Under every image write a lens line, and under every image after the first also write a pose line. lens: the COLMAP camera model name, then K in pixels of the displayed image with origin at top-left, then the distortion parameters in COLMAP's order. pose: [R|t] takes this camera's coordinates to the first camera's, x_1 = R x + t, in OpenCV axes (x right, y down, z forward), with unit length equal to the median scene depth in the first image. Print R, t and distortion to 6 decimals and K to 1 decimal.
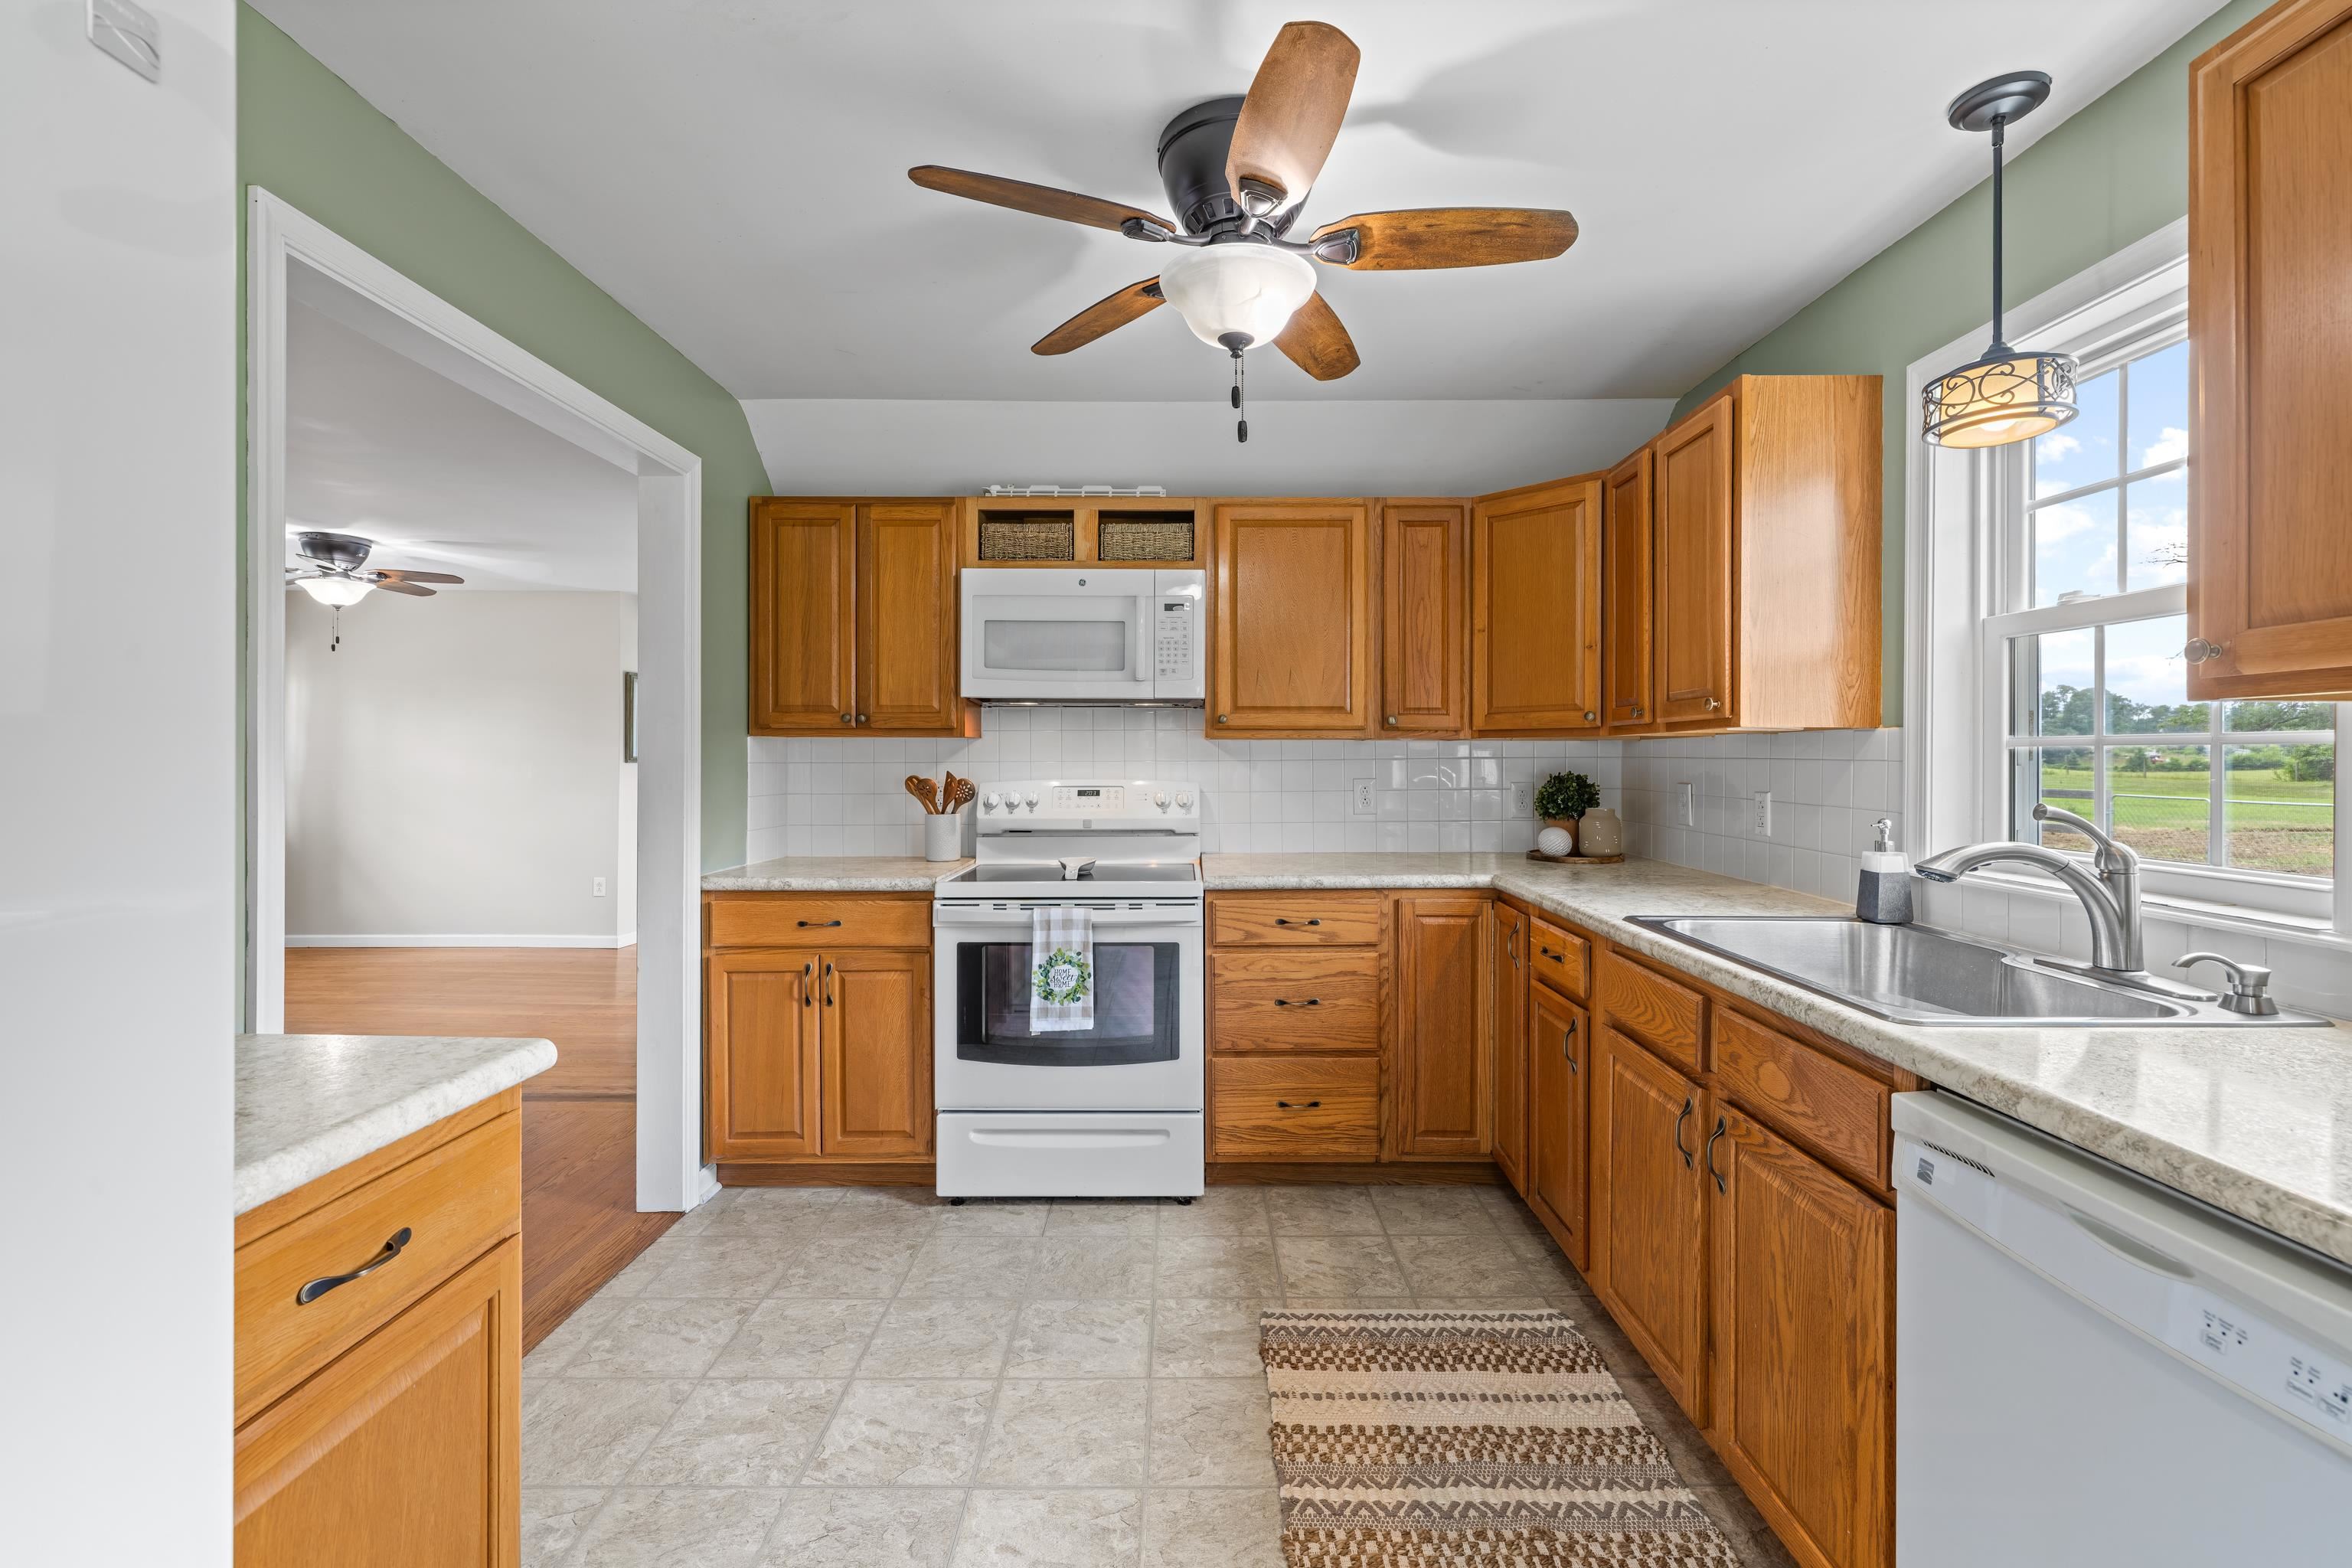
lens RADIAL K [[1000.4, 0, 1180.4], [0, 1000.4, 762.6], [0, 0, 1]] dist [0.001425, 0.000950]
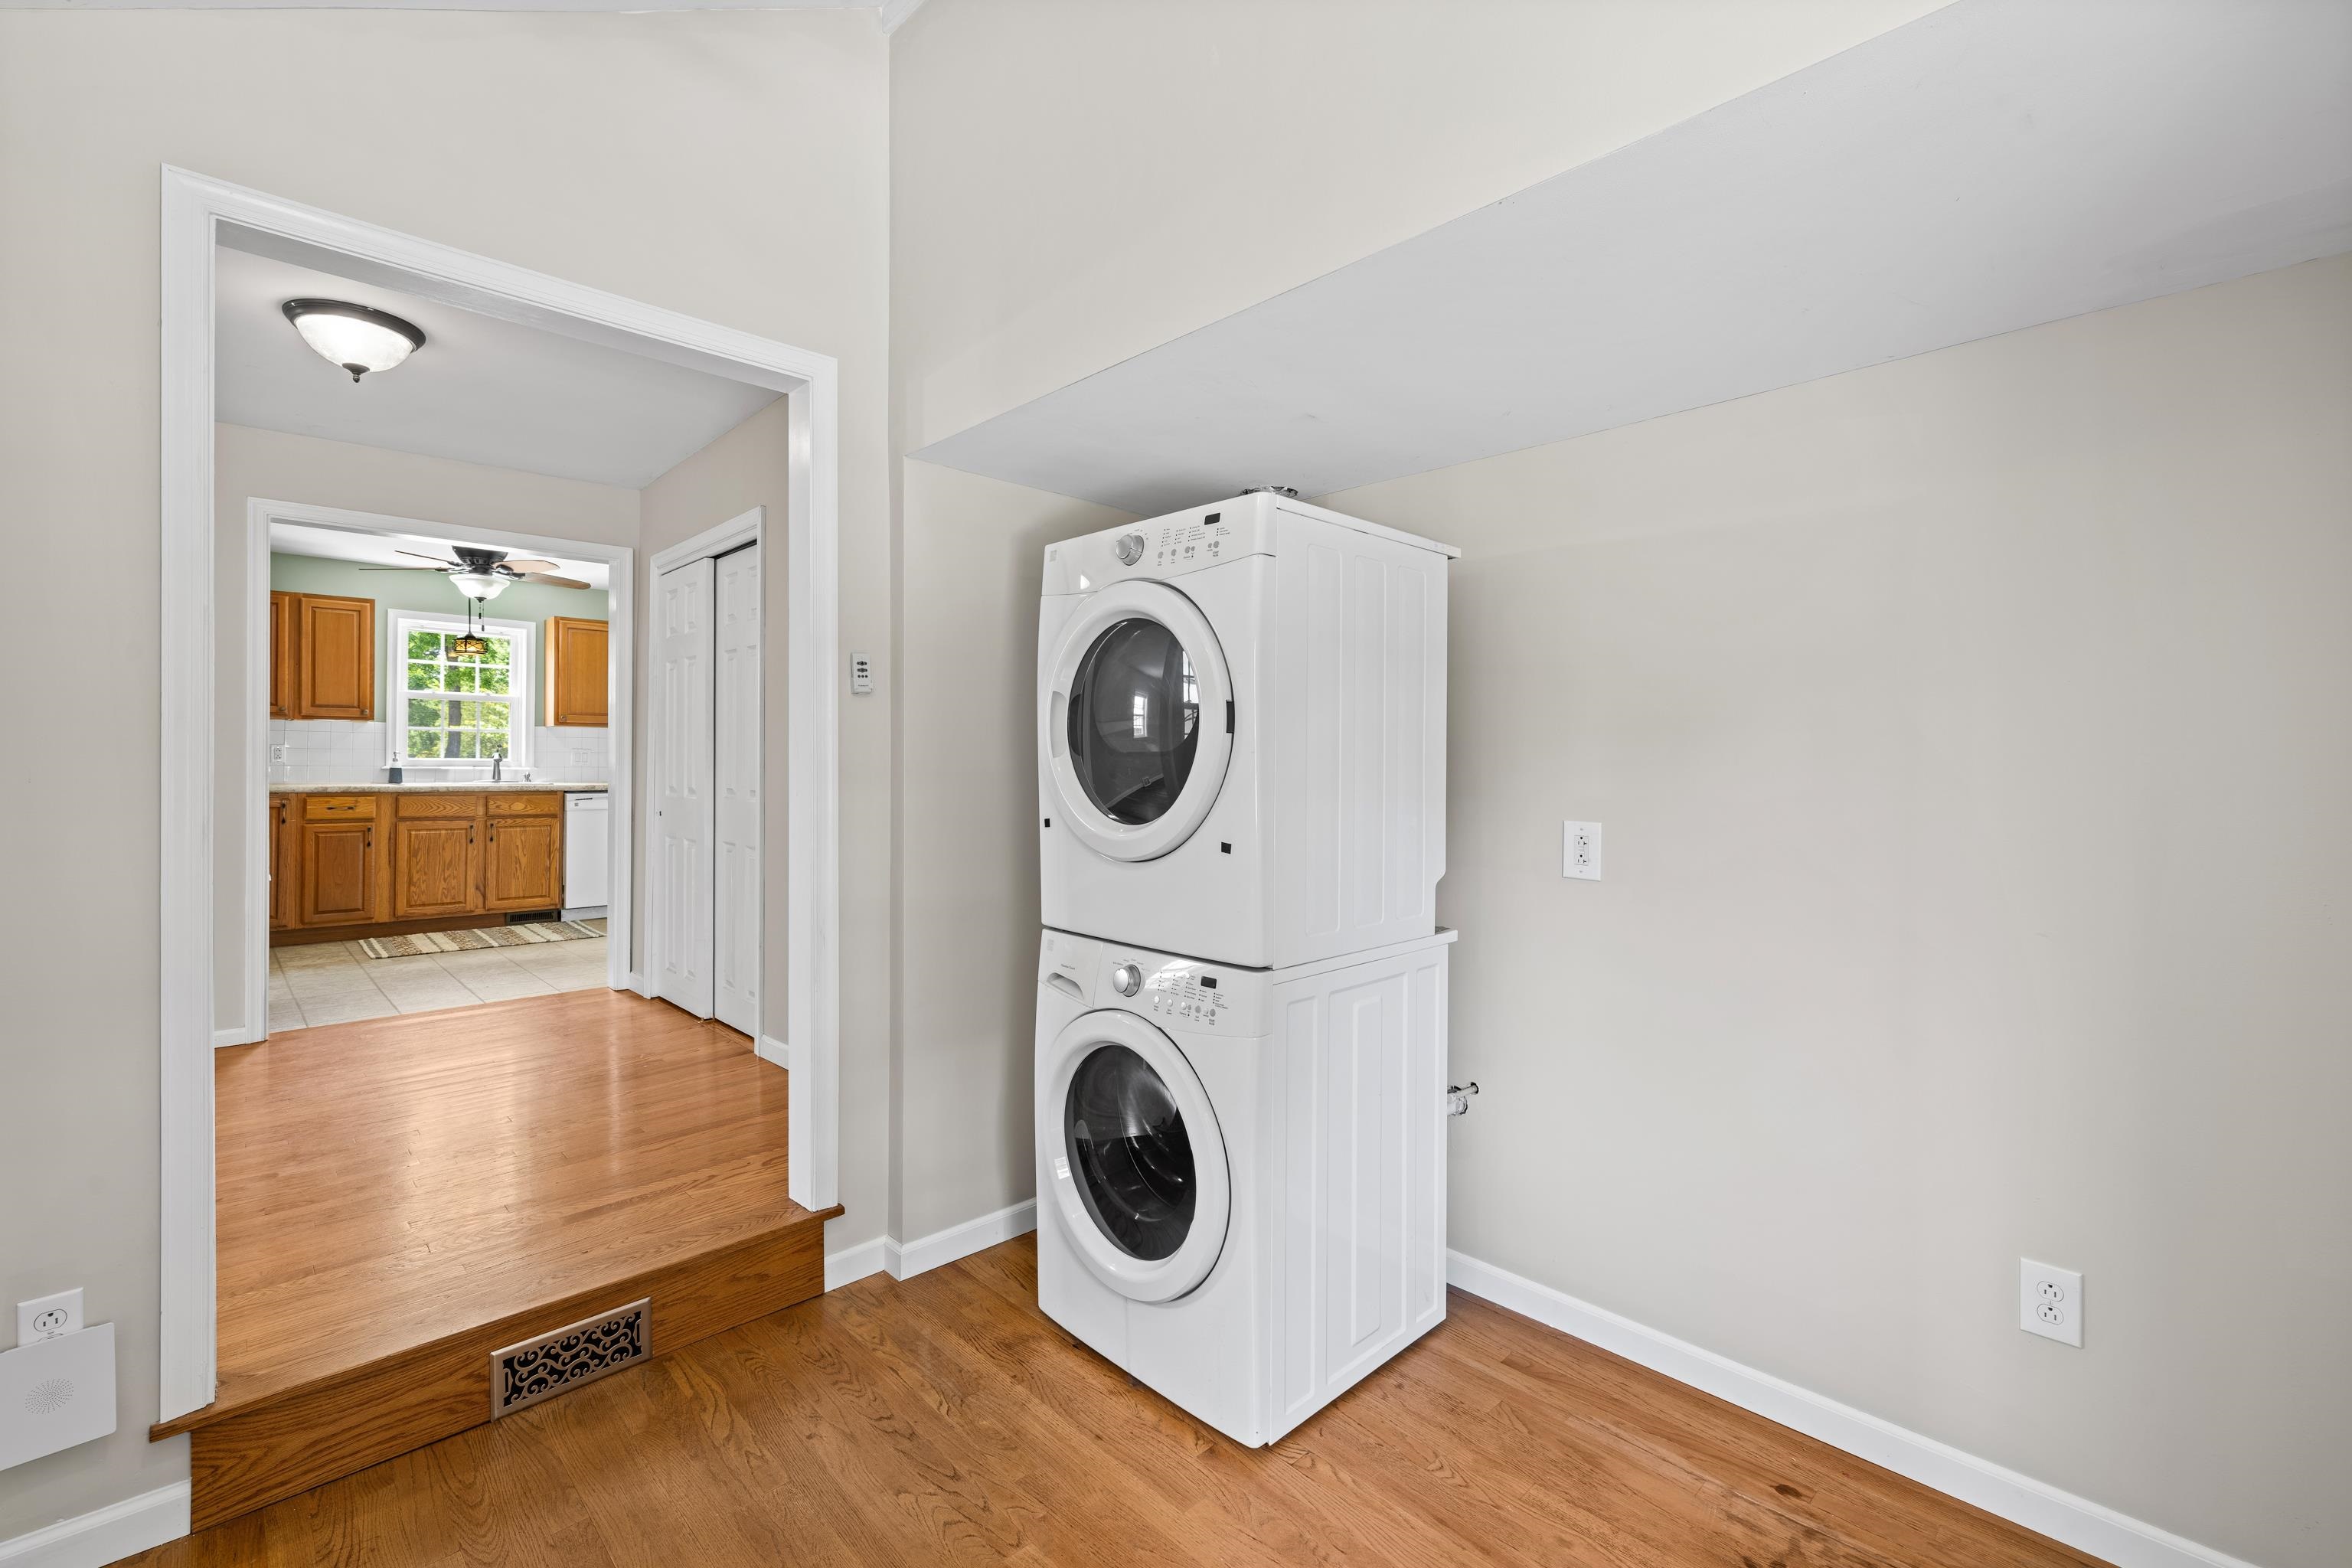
lens RADIAL K [[1000.4, 0, 1177.4], [0, 1000.4, 759.2], [0, 0, 1]] dist [0.001425, 0.000950]
pose [[-0.700424, -0.007843, 0.713684, -2.317045], [-0.007127, 0.999967, 0.003995, 0.035325], [-0.713692, -0.002288, -0.700456, 1.013710]]
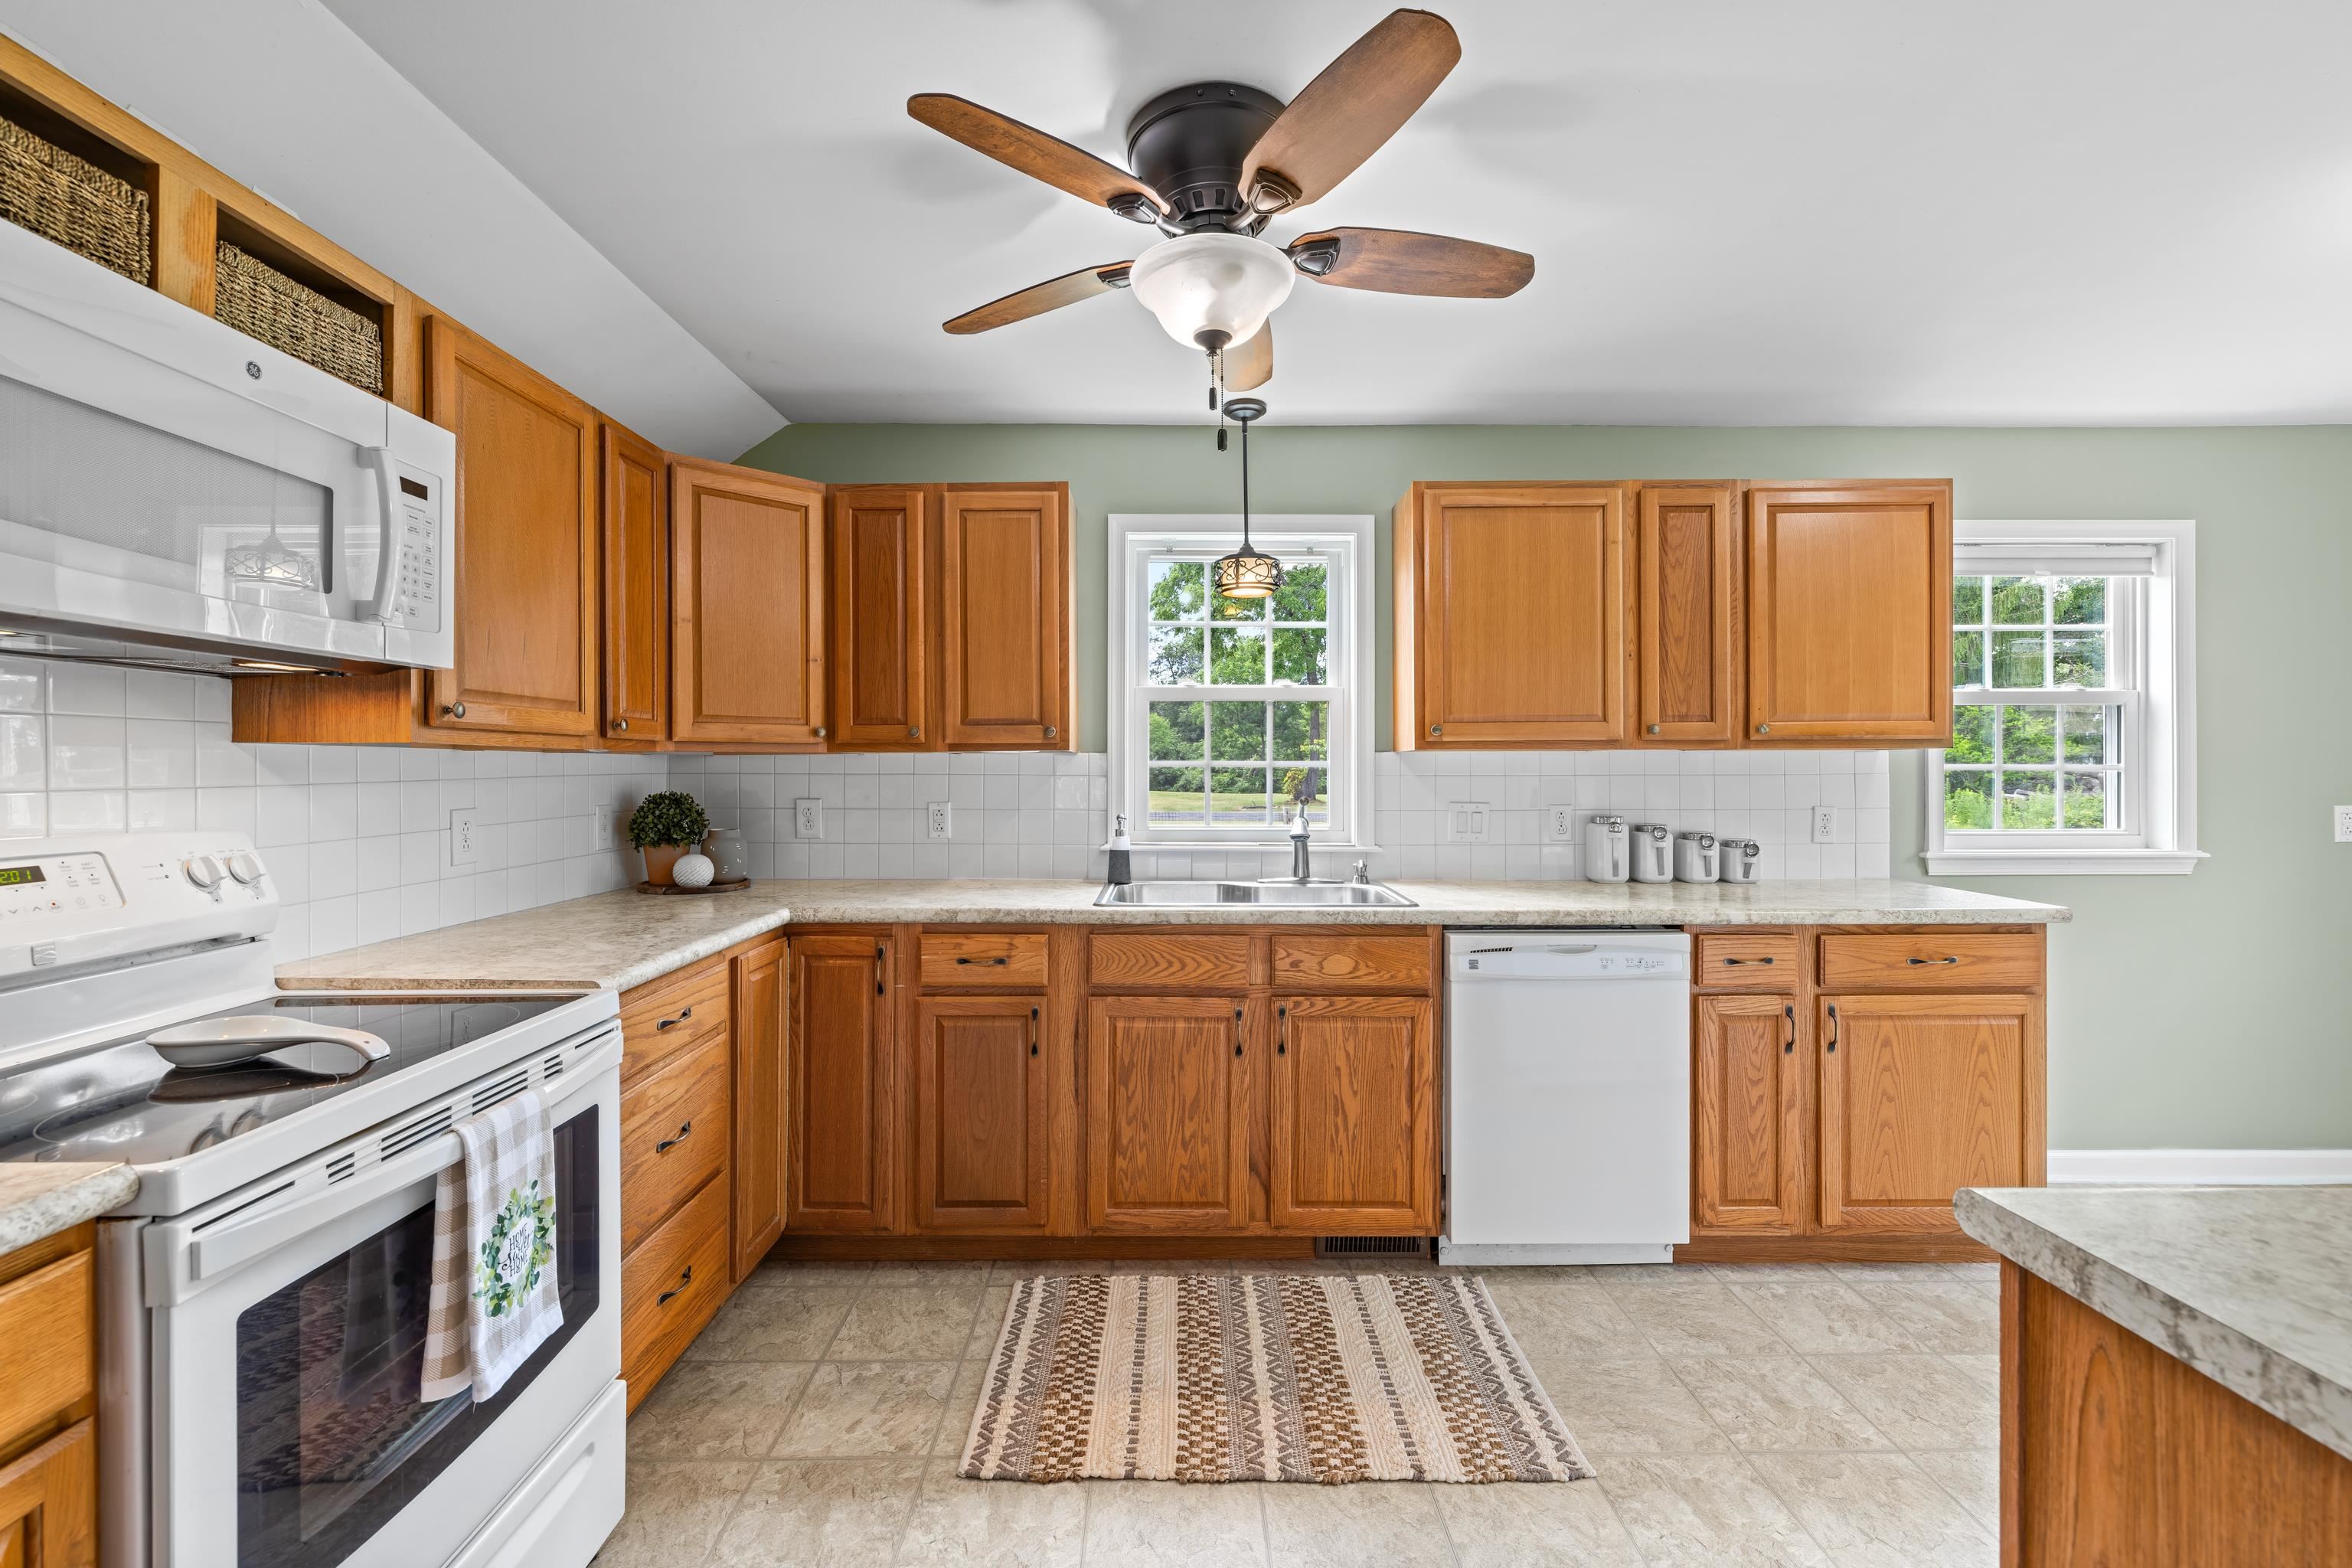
lens RADIAL K [[1000.4, 0, 1179.4], [0, 1000.4, 767.3], [0, 0, 1]] dist [0.001425, 0.000950]
pose [[-0.009450, -0.001209, 0.999955, -0.553119], [0.005592, 0.999984, 0.001262, -0.010638], [-0.999940, 0.005604, -0.009443, 0.643284]]
